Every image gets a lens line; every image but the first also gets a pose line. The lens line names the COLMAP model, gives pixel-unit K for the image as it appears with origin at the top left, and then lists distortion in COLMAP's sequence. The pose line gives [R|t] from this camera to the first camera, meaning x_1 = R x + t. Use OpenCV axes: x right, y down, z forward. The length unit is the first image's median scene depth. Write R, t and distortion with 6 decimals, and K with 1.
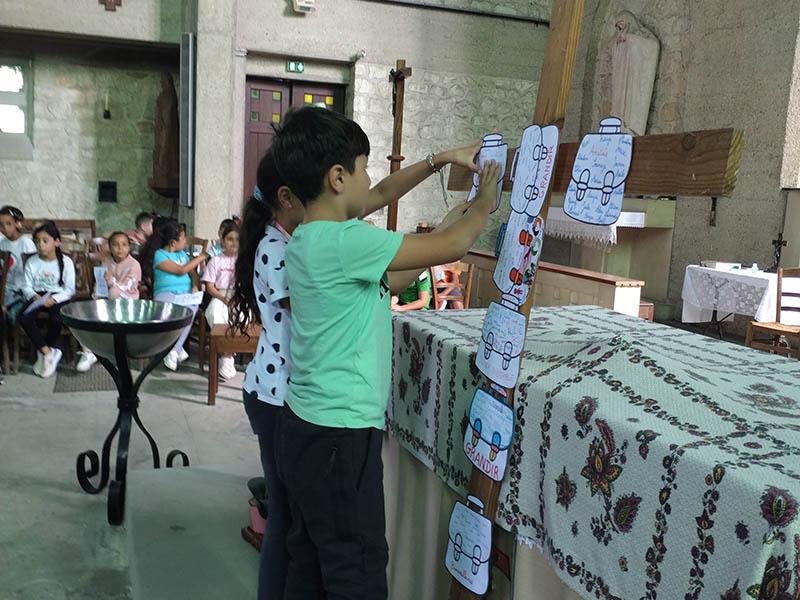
lens RADIAL K [[838.2, 0, 394.8], [0, 838.2, 303.4], [0, 0, 1]] dist [0.020391, 0.000000]
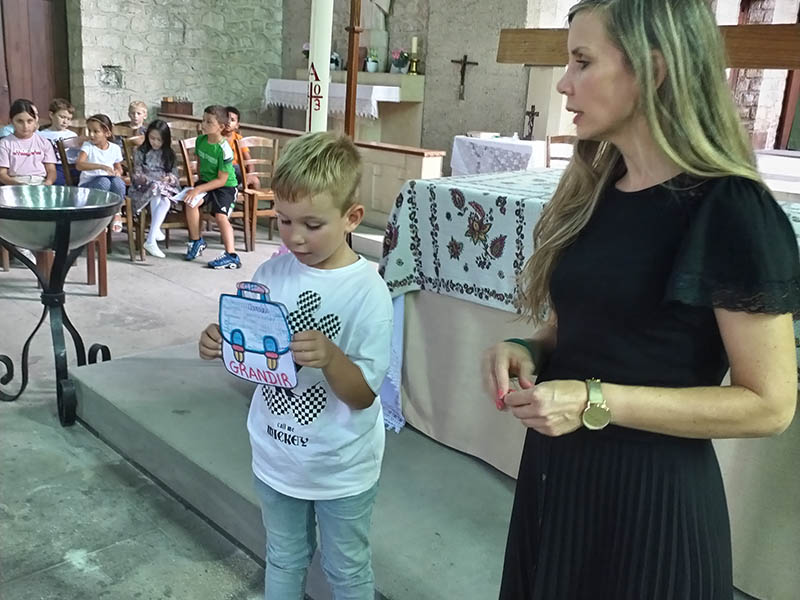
lens RADIAL K [[838.2, 0, 400.0], [0, 838.2, 306.2], [0, 0, 1]] dist [0.020391, 0.000000]
pose [[0.913662, -0.103743, 0.393013, -0.359005], [0.045089, 0.986781, 0.155658, 0.000663], [-0.403966, -0.124498, 0.906262, 0.009895]]
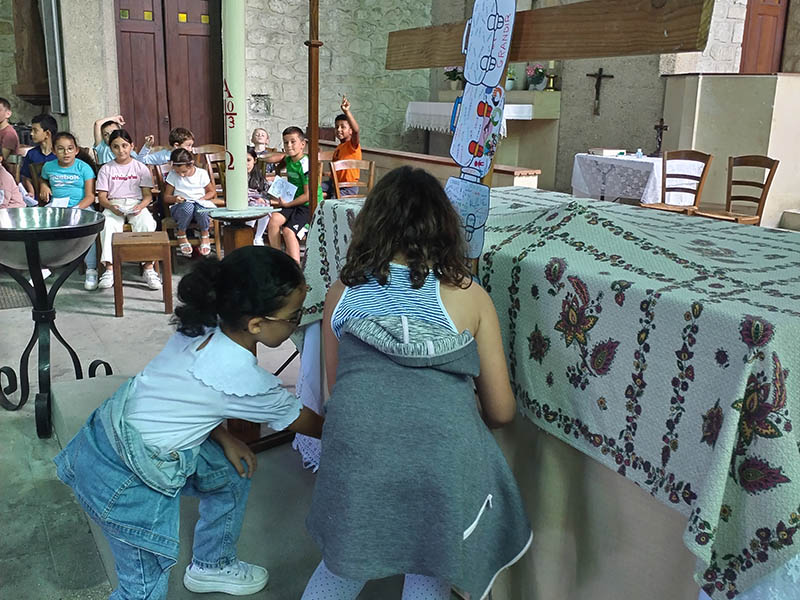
lens RADIAL K [[838.2, 0, 399.1], [0, 838.2, 304.0], [0, 0, 1]] dist [0.020391, 0.000000]
pose [[0.987573, -0.067138, 0.142100, -0.055364], [0.050957, 0.992104, 0.114597, 0.017784], [-0.148672, -0.105932, 0.983196, -0.007556]]
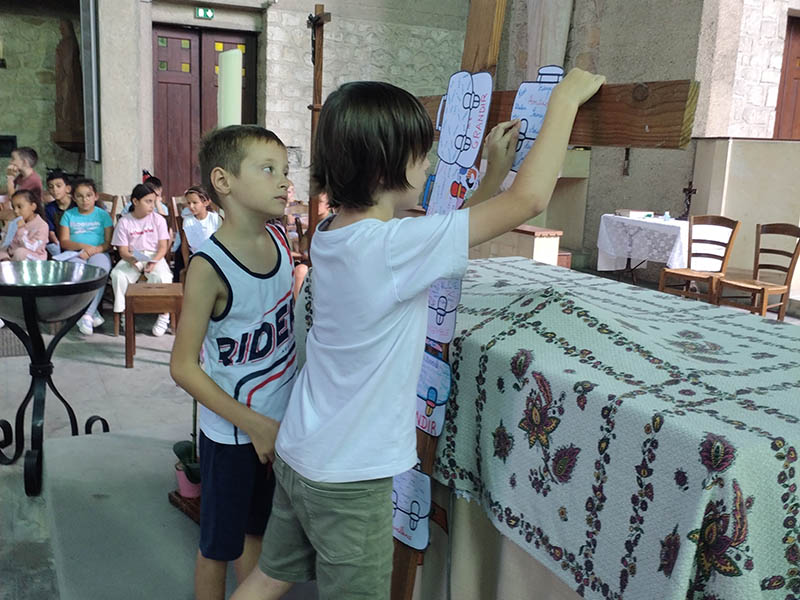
lens RADIAL K [[838.2, 0, 397.1], [0, 838.2, 303.3], [0, 0, 1]] dist [0.020391, 0.000000]
pose [[0.994772, -0.027650, 0.098309, -0.007136], [0.022164, 0.998159, 0.056464, -0.001269], [-0.099689, -0.053989, 0.993553, 0.013990]]
